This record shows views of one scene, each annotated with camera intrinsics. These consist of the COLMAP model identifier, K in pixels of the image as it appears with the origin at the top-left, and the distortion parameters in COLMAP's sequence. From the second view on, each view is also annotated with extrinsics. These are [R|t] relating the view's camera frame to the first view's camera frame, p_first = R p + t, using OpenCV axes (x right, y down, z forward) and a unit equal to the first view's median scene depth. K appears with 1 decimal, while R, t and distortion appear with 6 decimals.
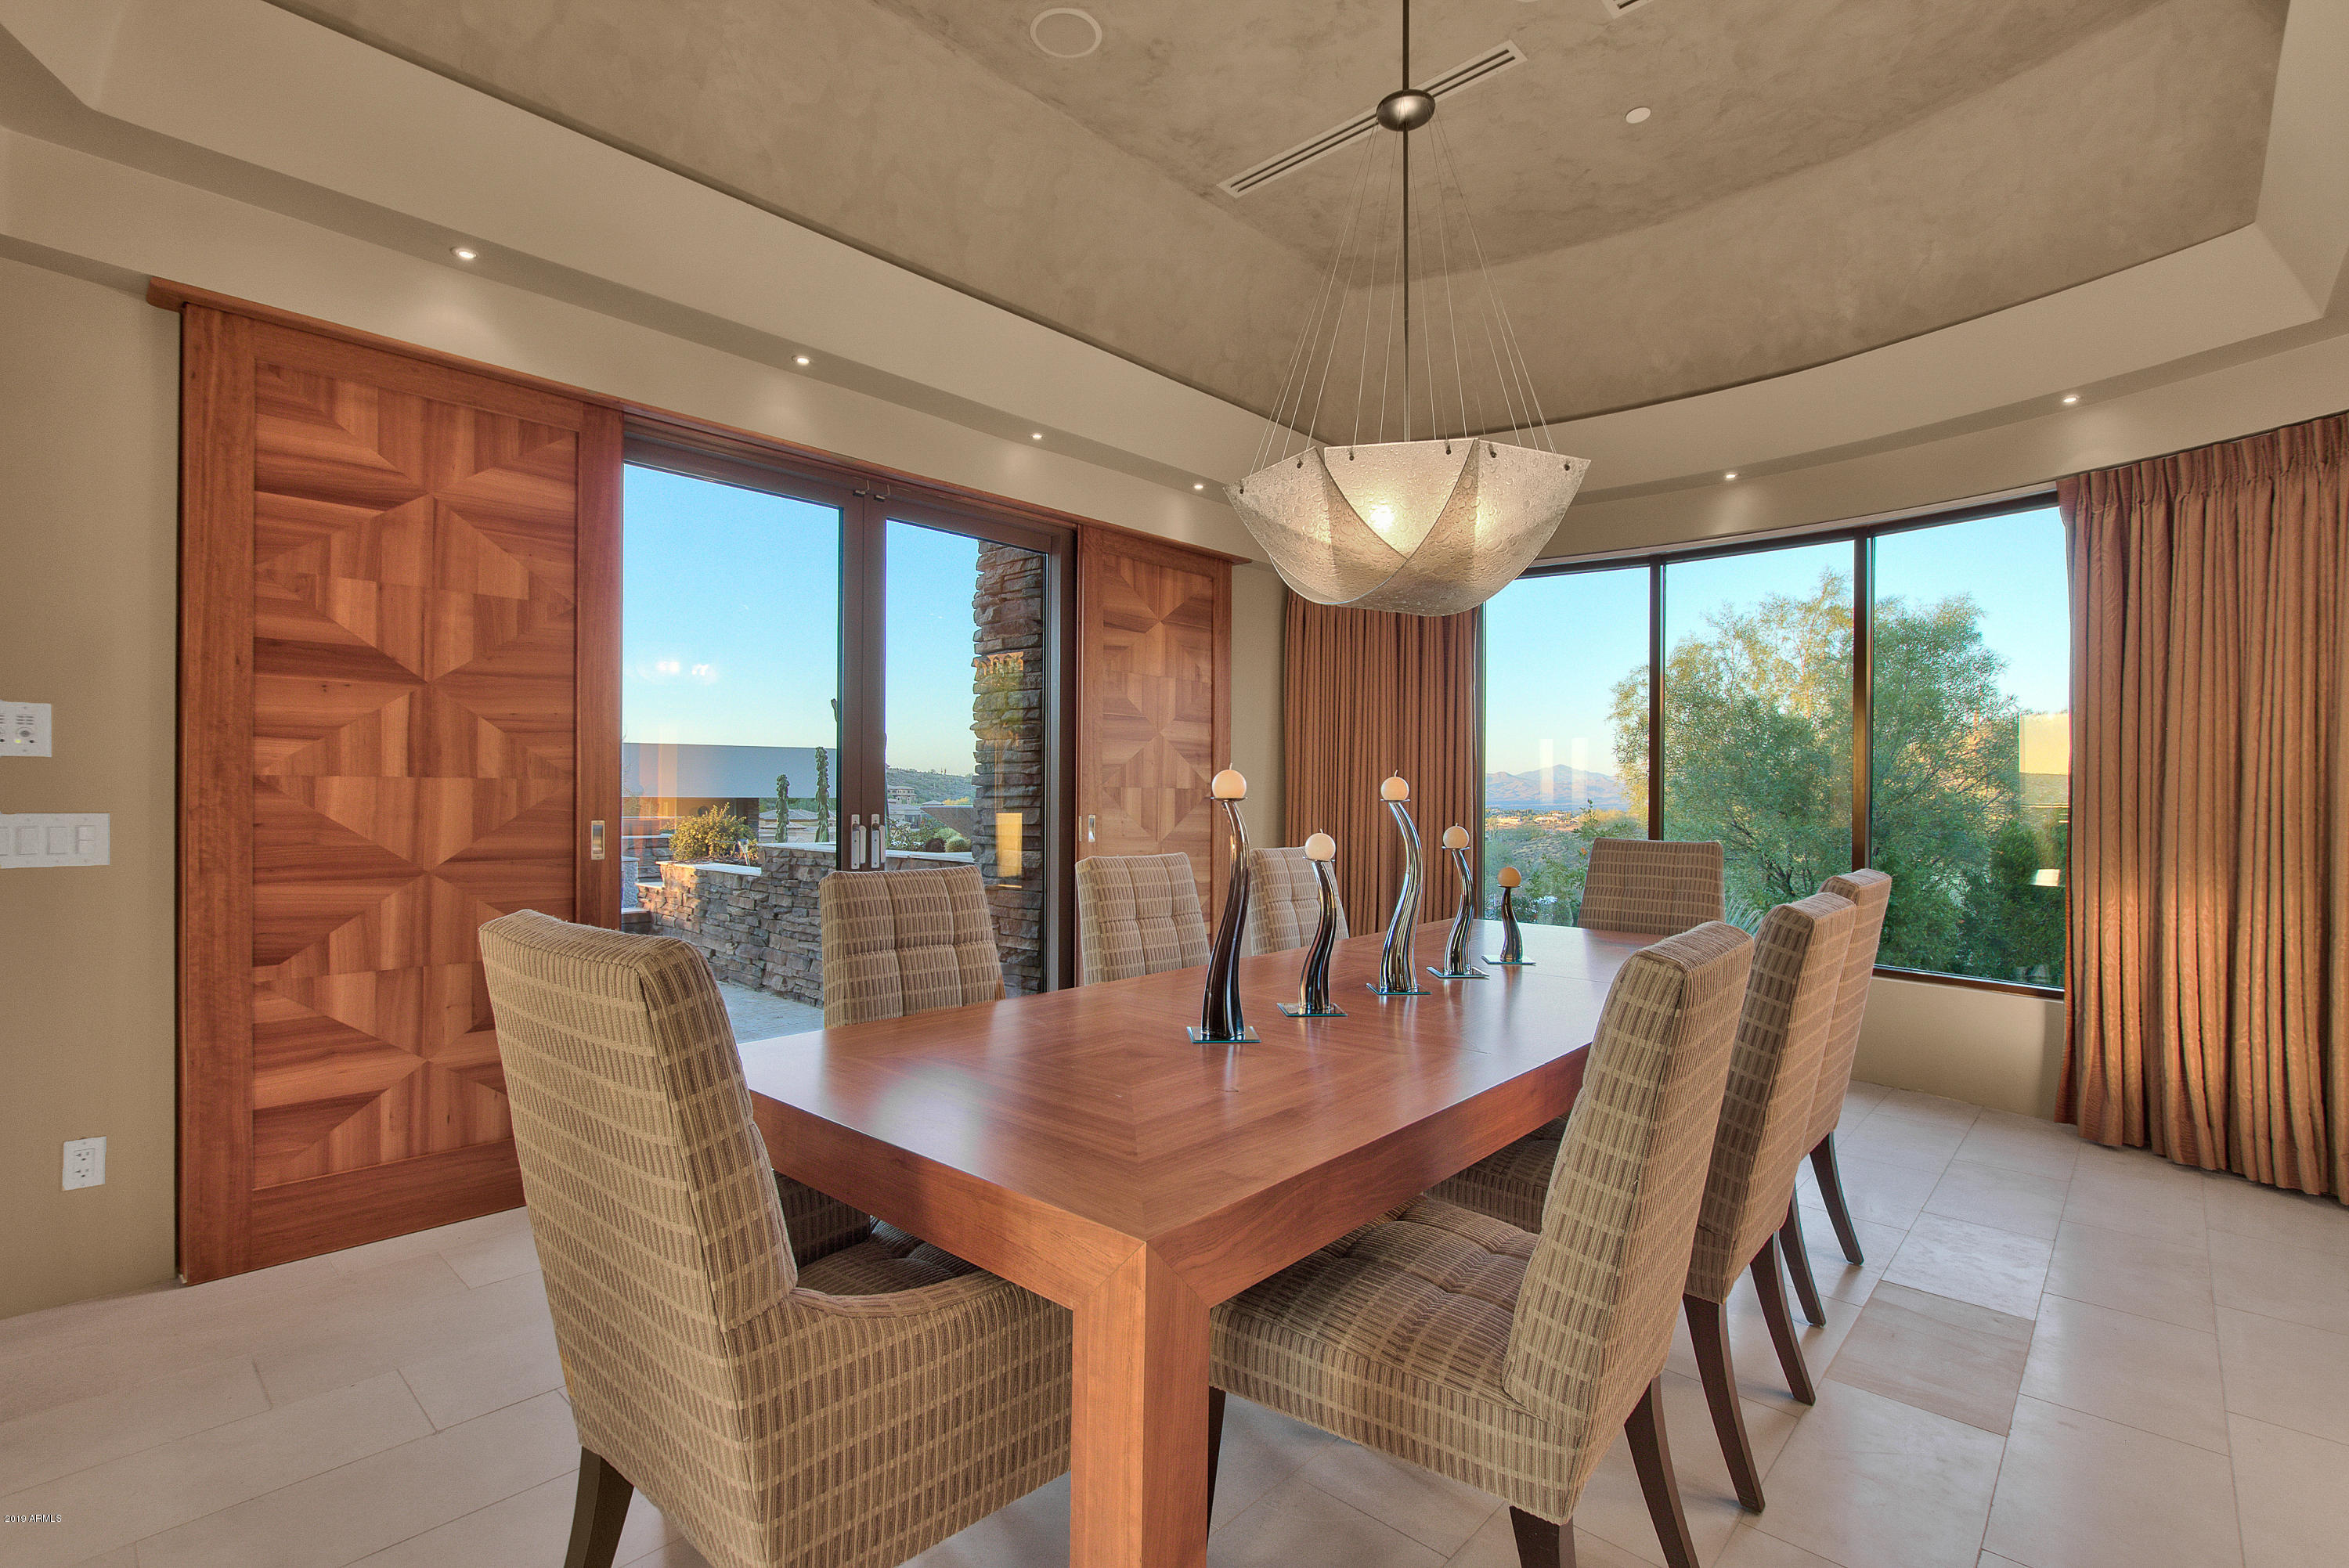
lens RADIAL K [[1095.3, 0, 1174.1], [0, 1095.3, 786.7], [0, 0, 1]] dist [-0.000243, -0.000042]
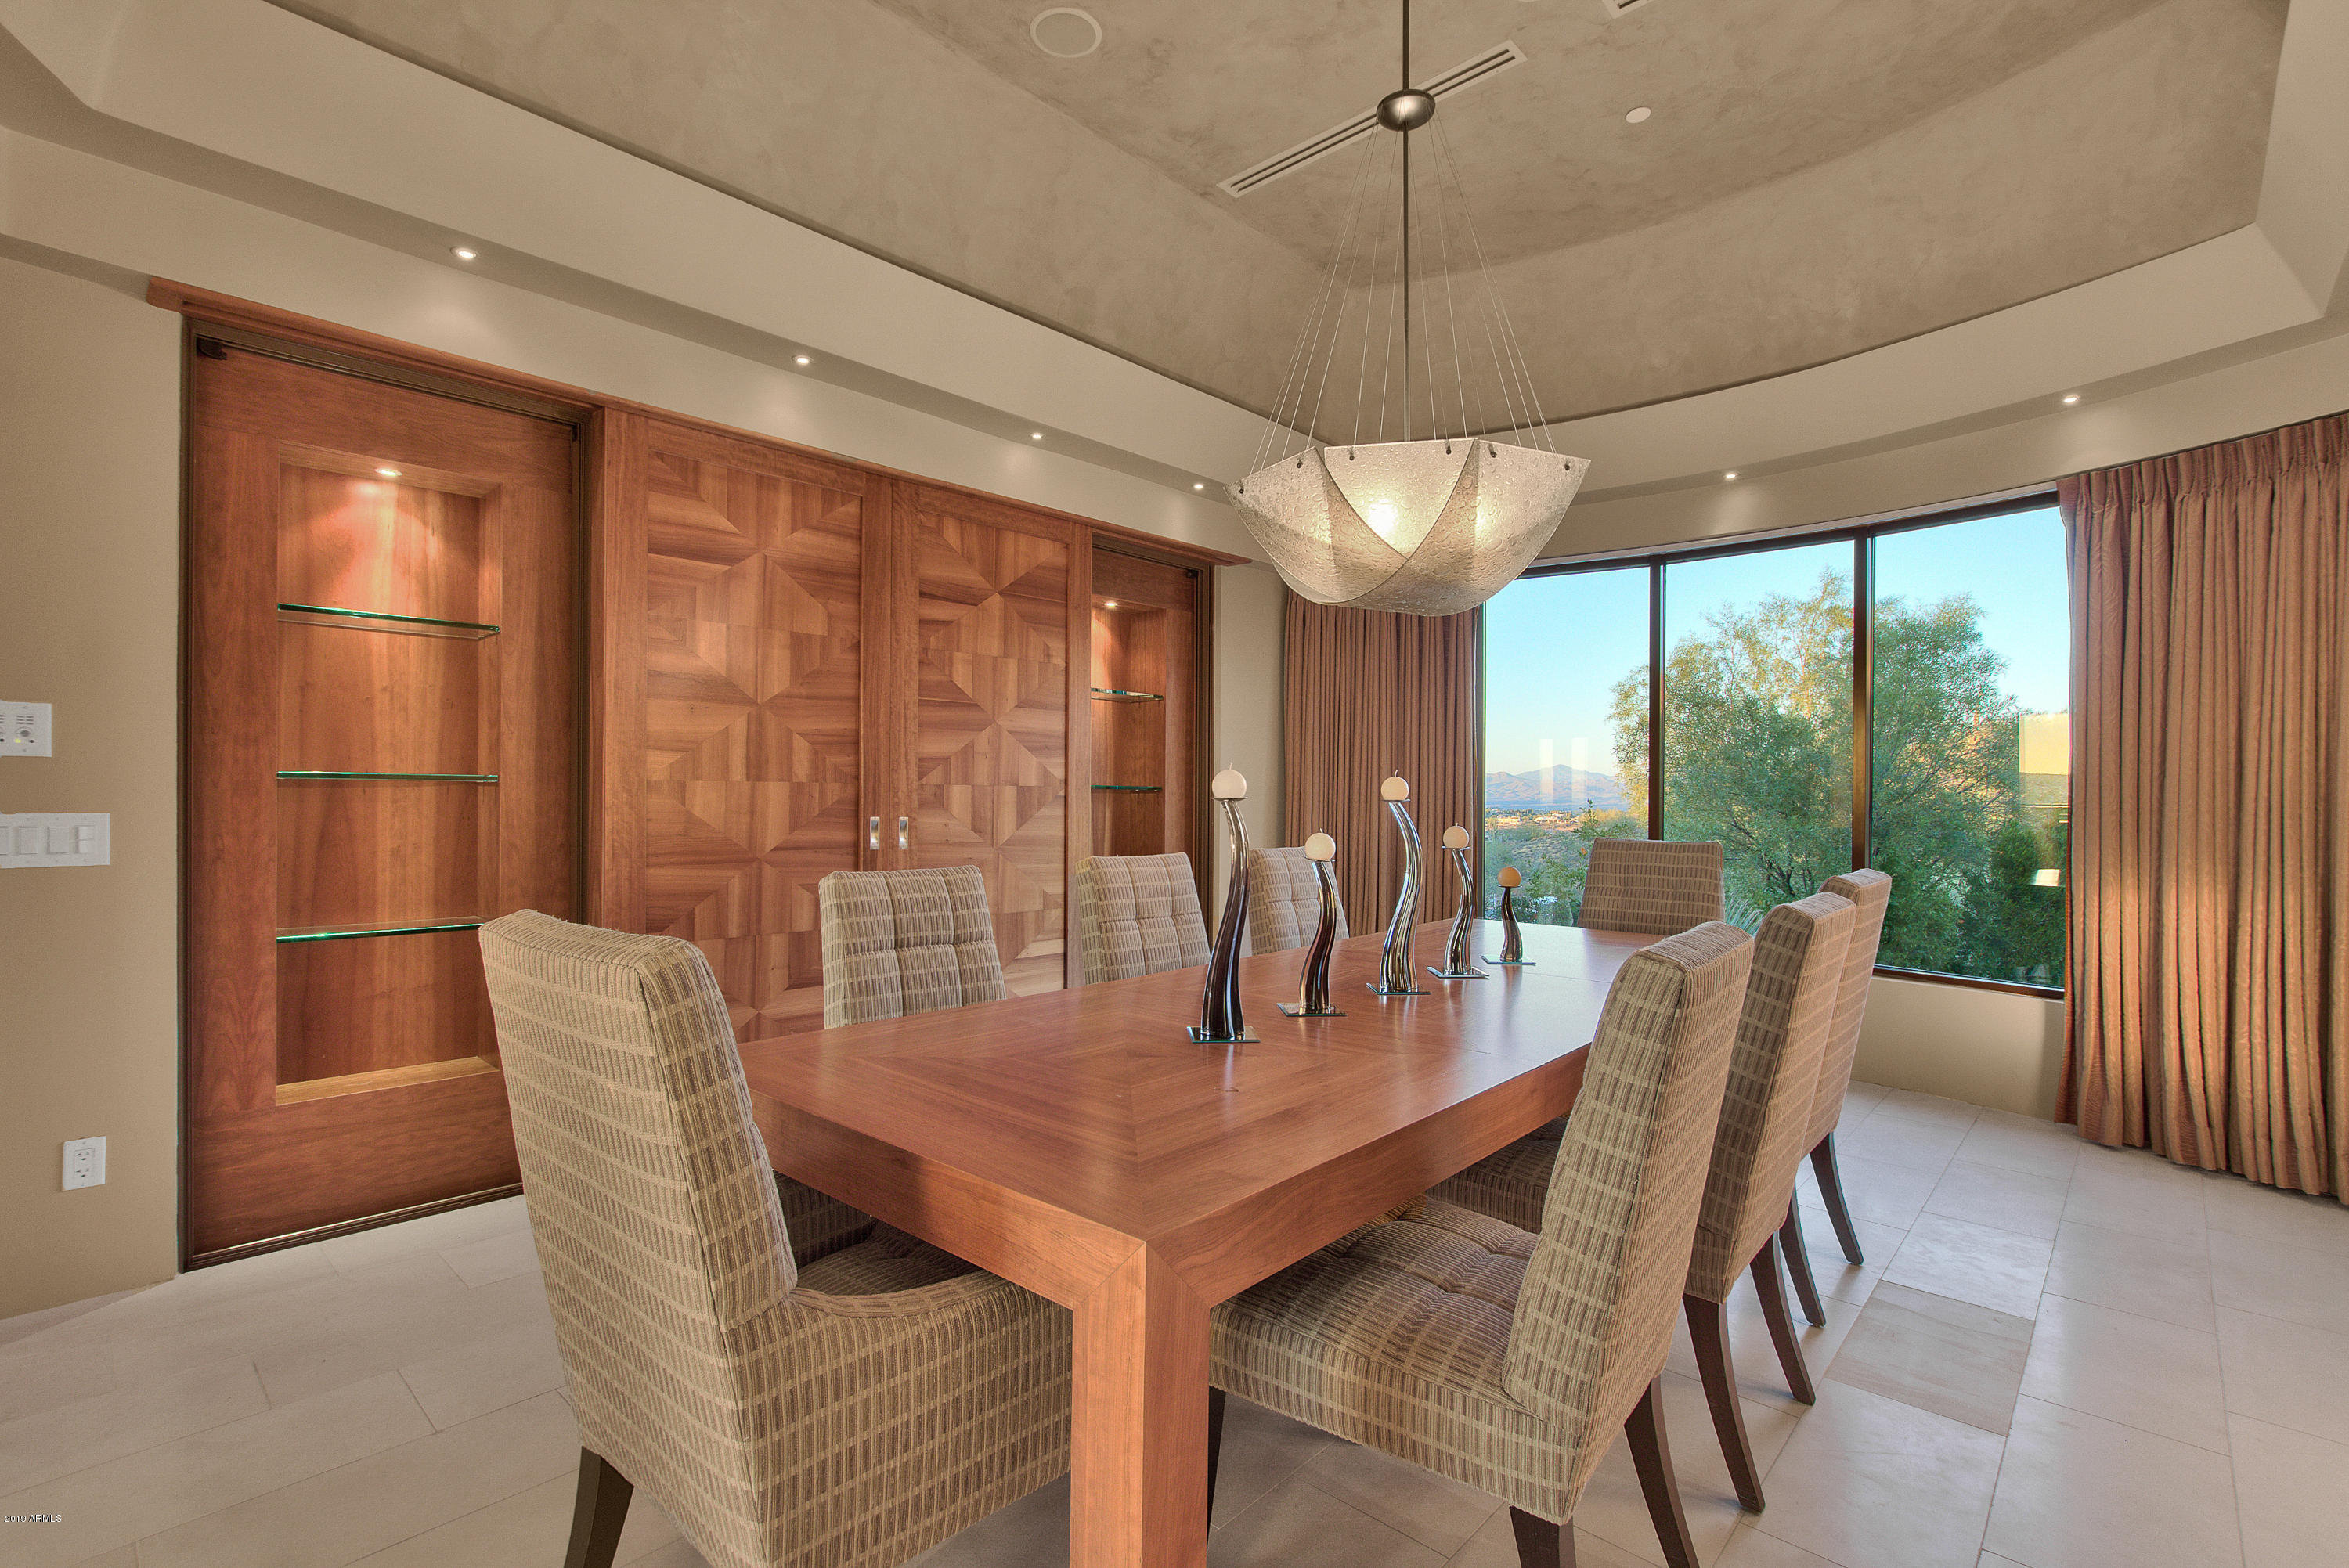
lens RADIAL K [[1095.3, 0, 1174.4], [0, 1095.3, 786.9], [0, 0, 1]] dist [-0.000243, -0.000042]
pose [[1.000000, 0.000083, 0.000072, -0.211967], [-0.000083, 1.000000, 0.000209, -0.002446], [-0.000072, -0.000209, 1.000000, -0.226227]]
